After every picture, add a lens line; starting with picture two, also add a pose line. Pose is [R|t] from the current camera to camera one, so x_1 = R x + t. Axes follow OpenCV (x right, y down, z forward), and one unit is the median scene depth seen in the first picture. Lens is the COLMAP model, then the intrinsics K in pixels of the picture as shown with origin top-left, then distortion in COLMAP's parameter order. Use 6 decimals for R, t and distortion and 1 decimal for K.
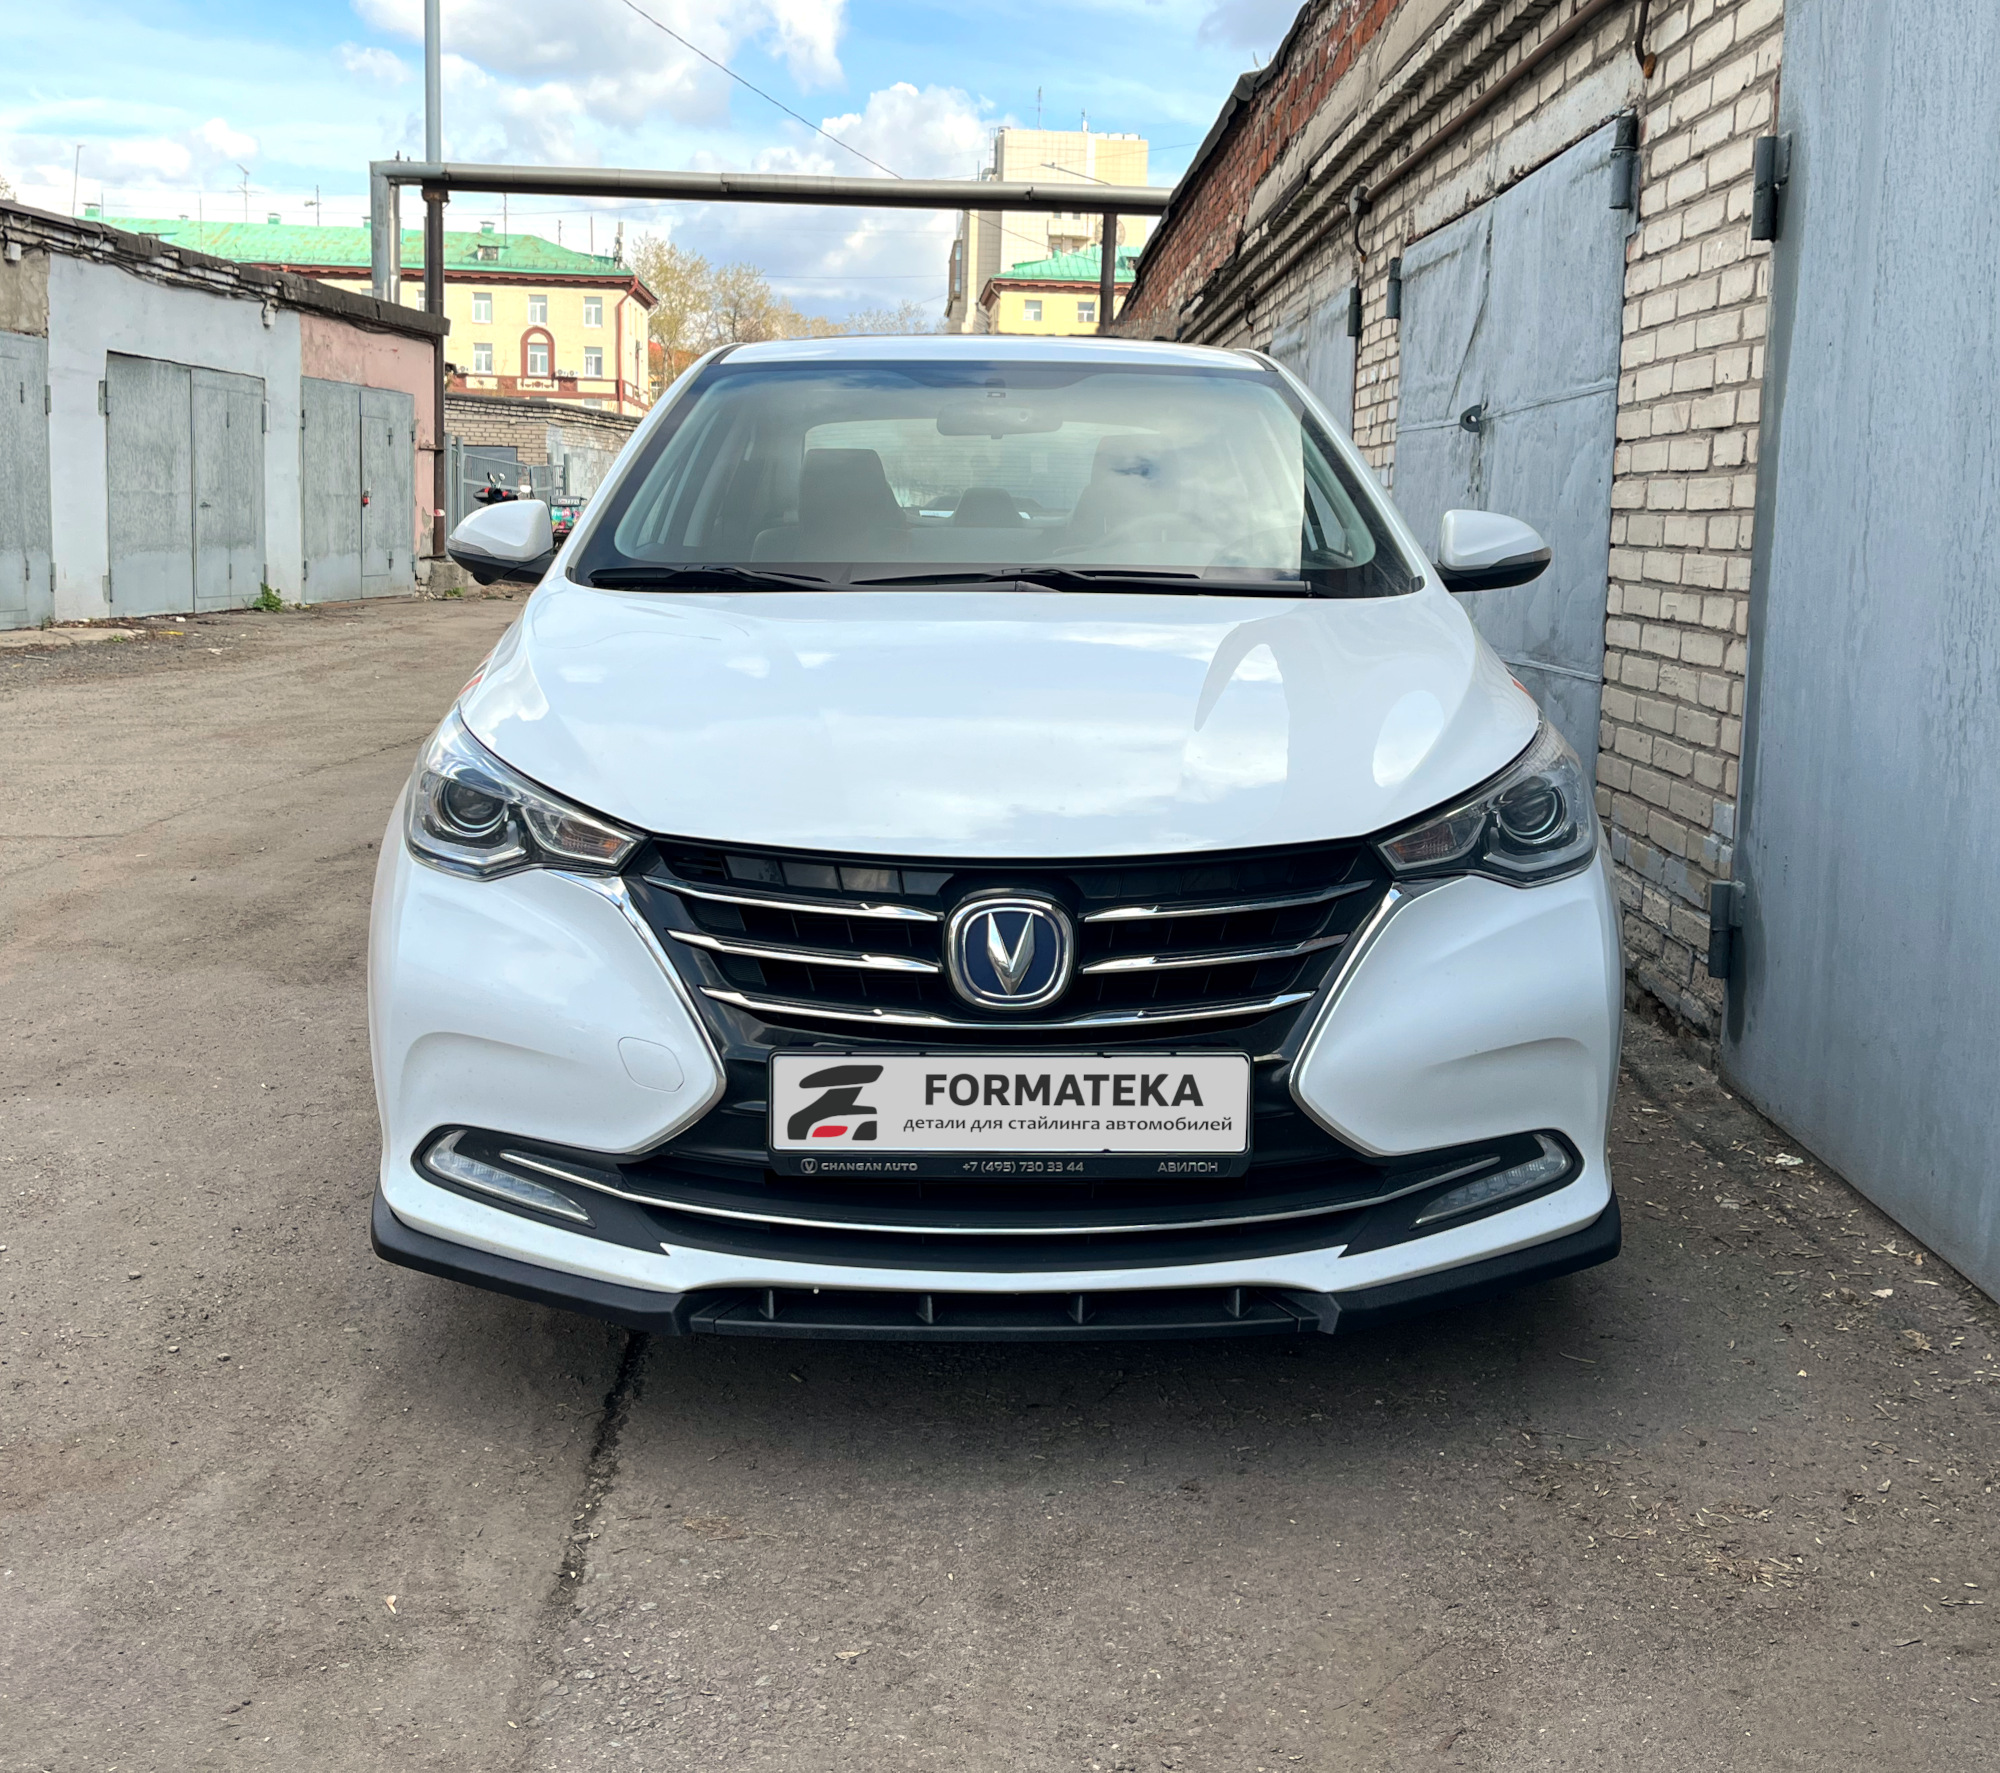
lens RADIAL K [[2078.4, 0, 1078.0], [0, 2078.4, 803.7], [0, 0, 1]] dist [0.029185, 0.000000]
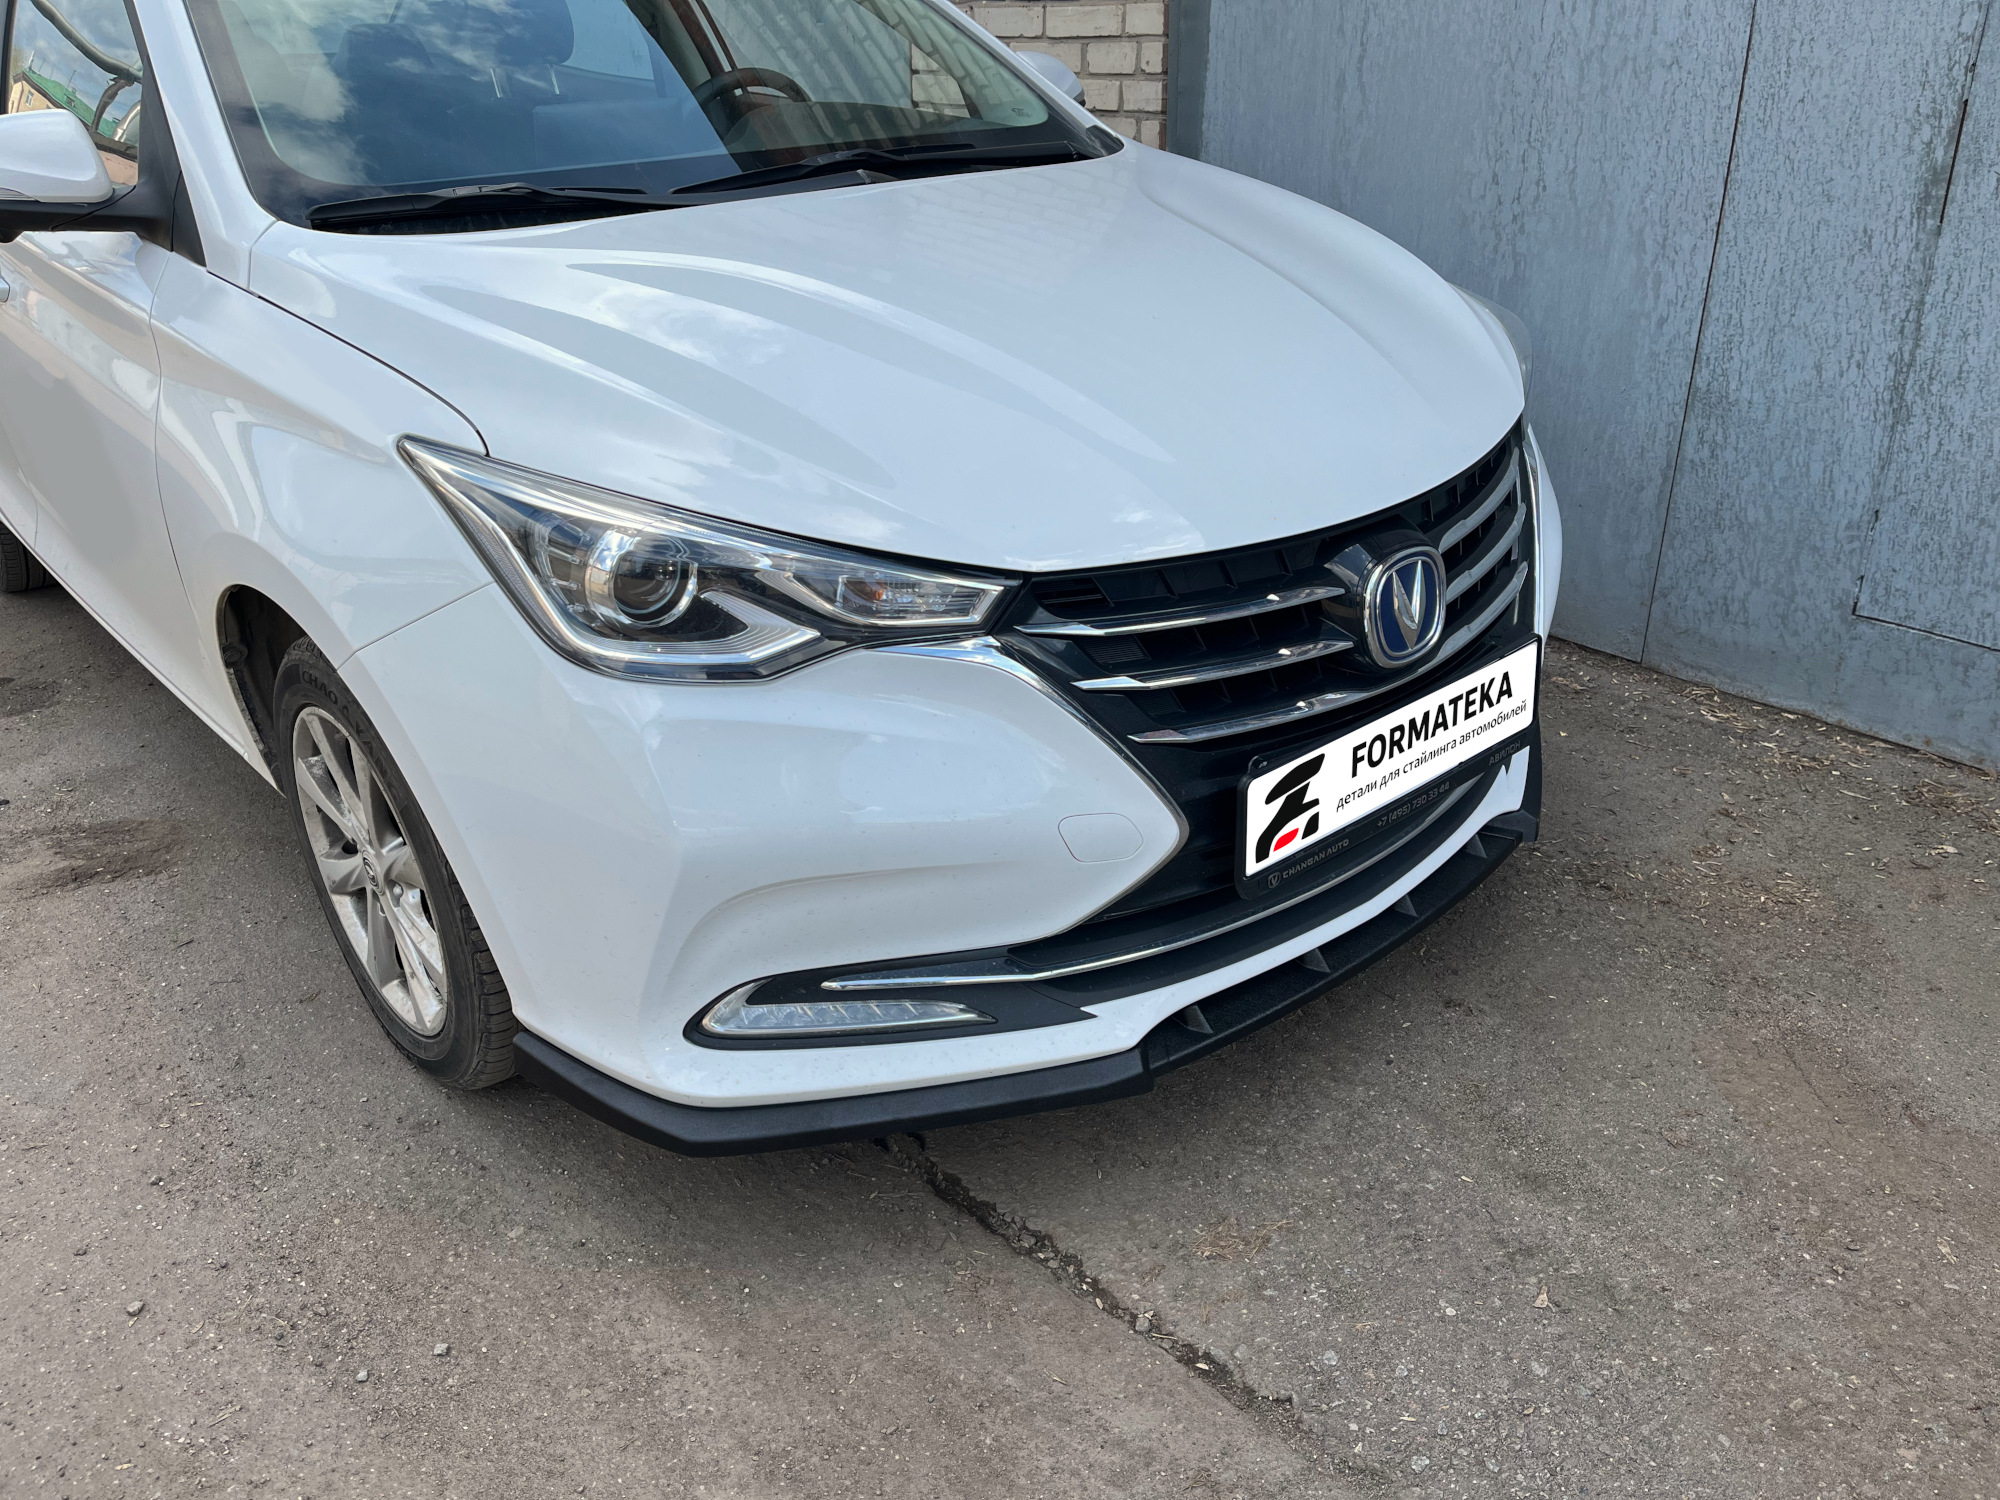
lens RADIAL K [[1487.7, 0, 1003.7], [0, 1487.7, 732.9], [0, 0, 1]] dist [0.065805, -0.084606]
pose [[0.765728, -0.310415, 0.563297, -0.549901], [0.123170, 0.930385, 0.345272, -0.127341], [-0.631260, -0.195004, 0.750656, 0.554414]]
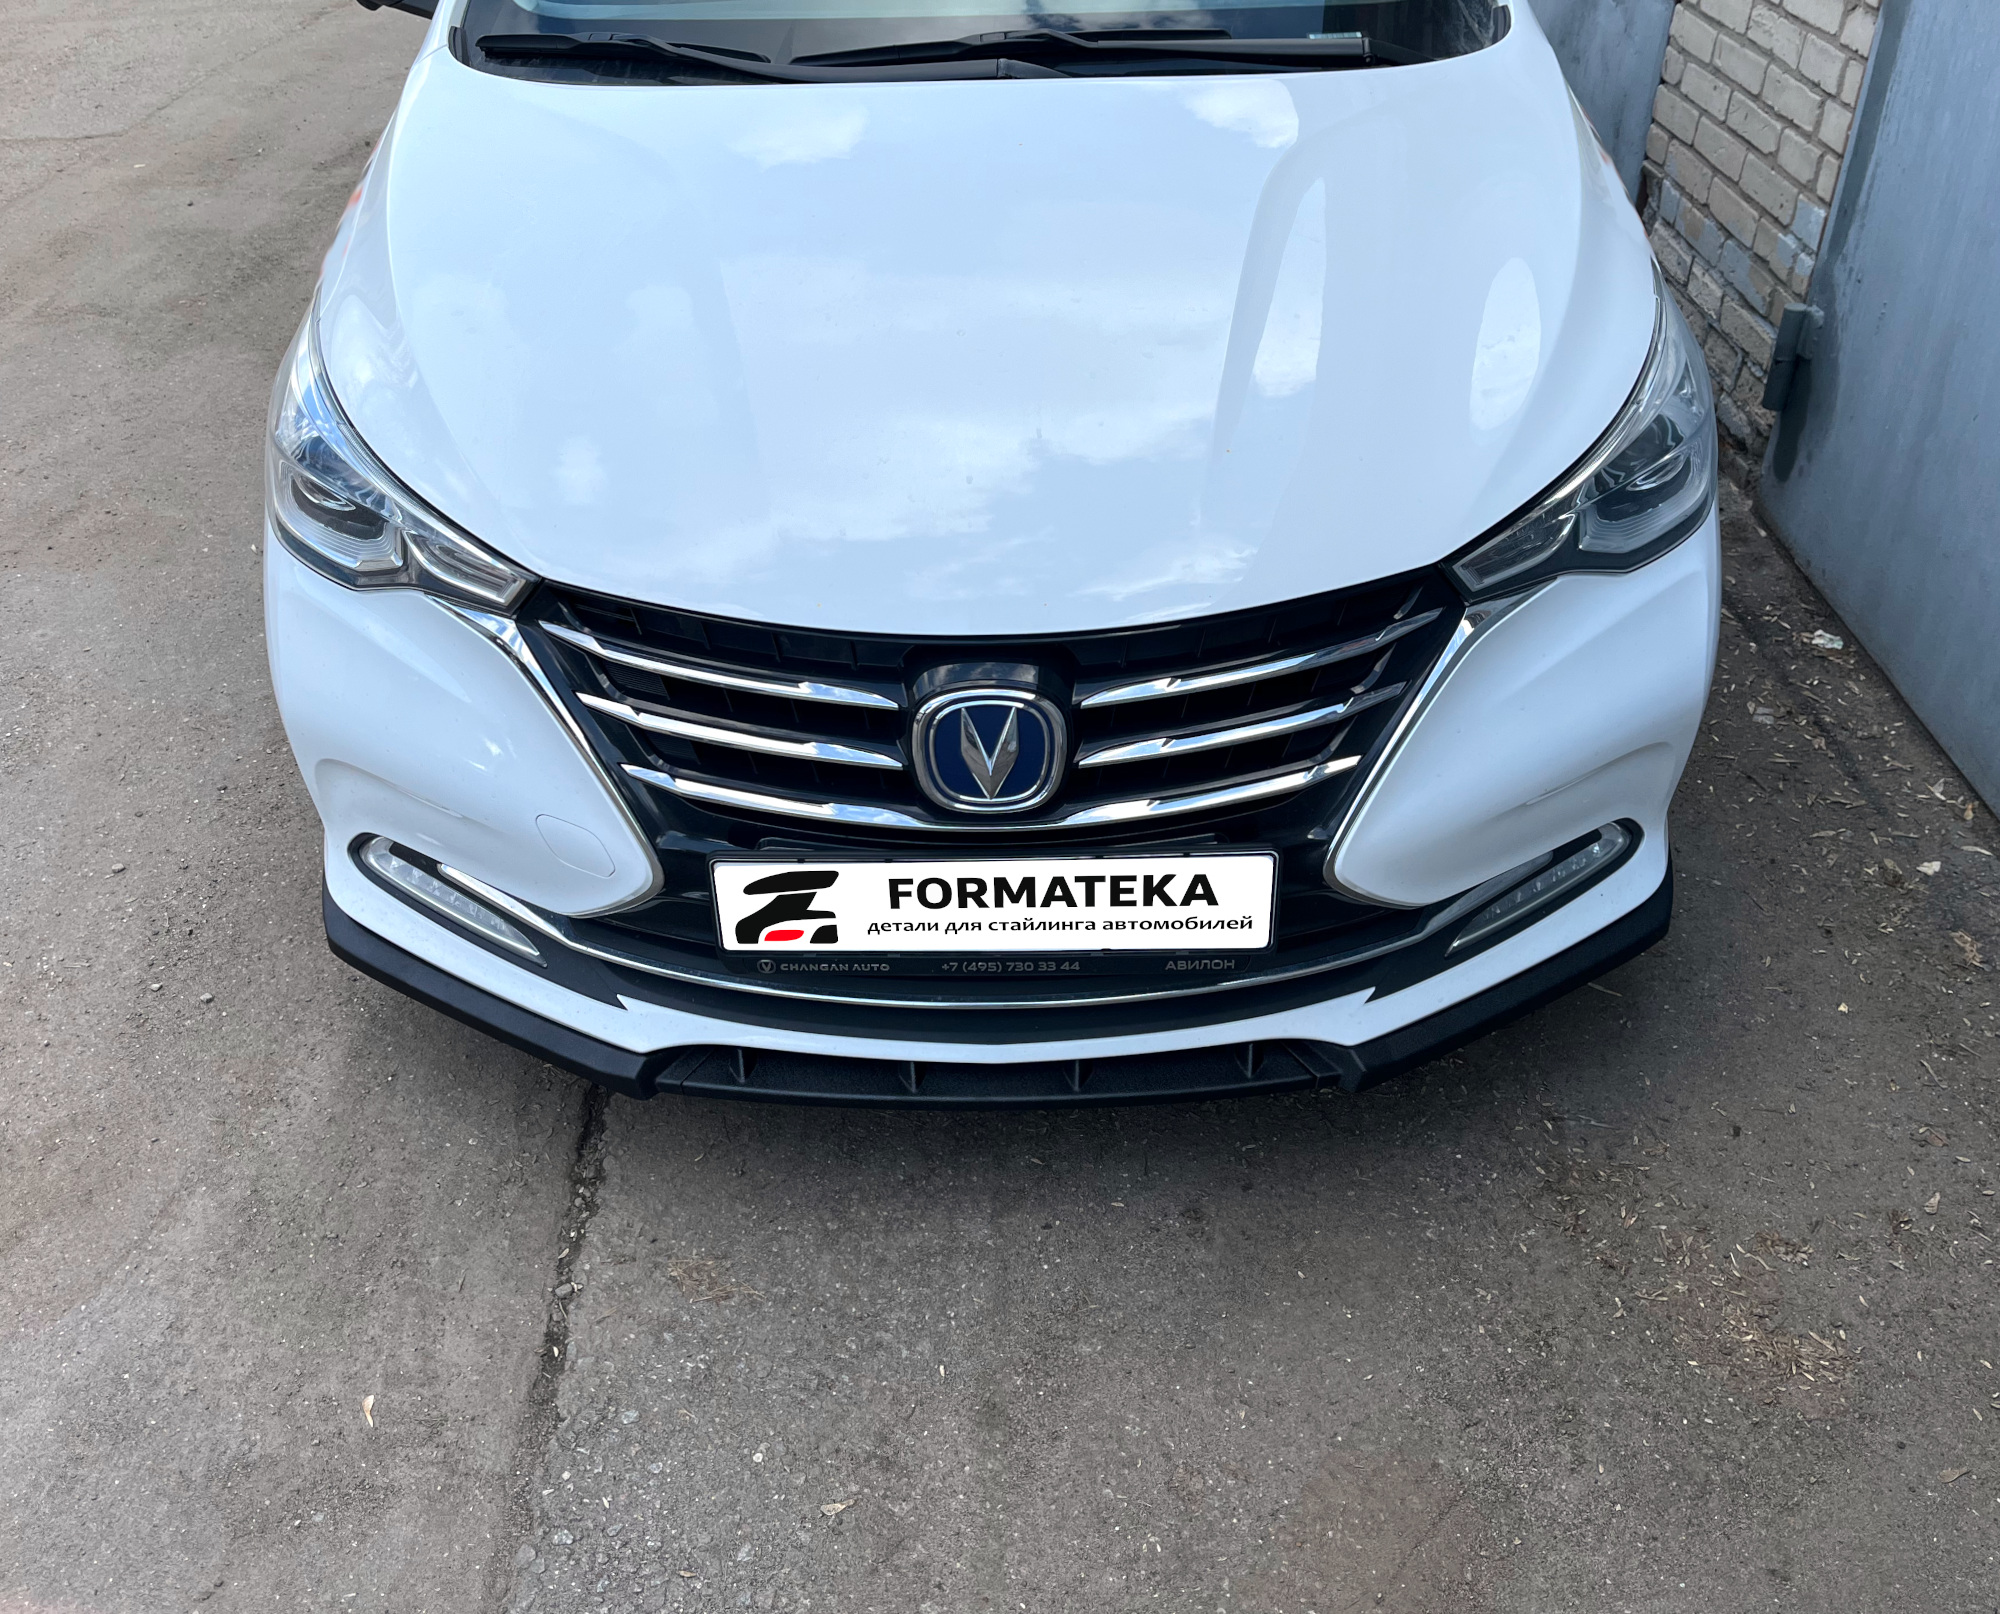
lens RADIAL K [[1733.5, 0, 1016.9], [0, 1733.5, 755.2], [0, 0, 1]] dist [0.043635, -0.045614]
pose [[0.998994, -0.006521, -0.044365, 0.009749], [0.025628, 0.894892, 0.445547, -0.215885], [0.036796, -0.446236, 0.894159, 0.371117]]
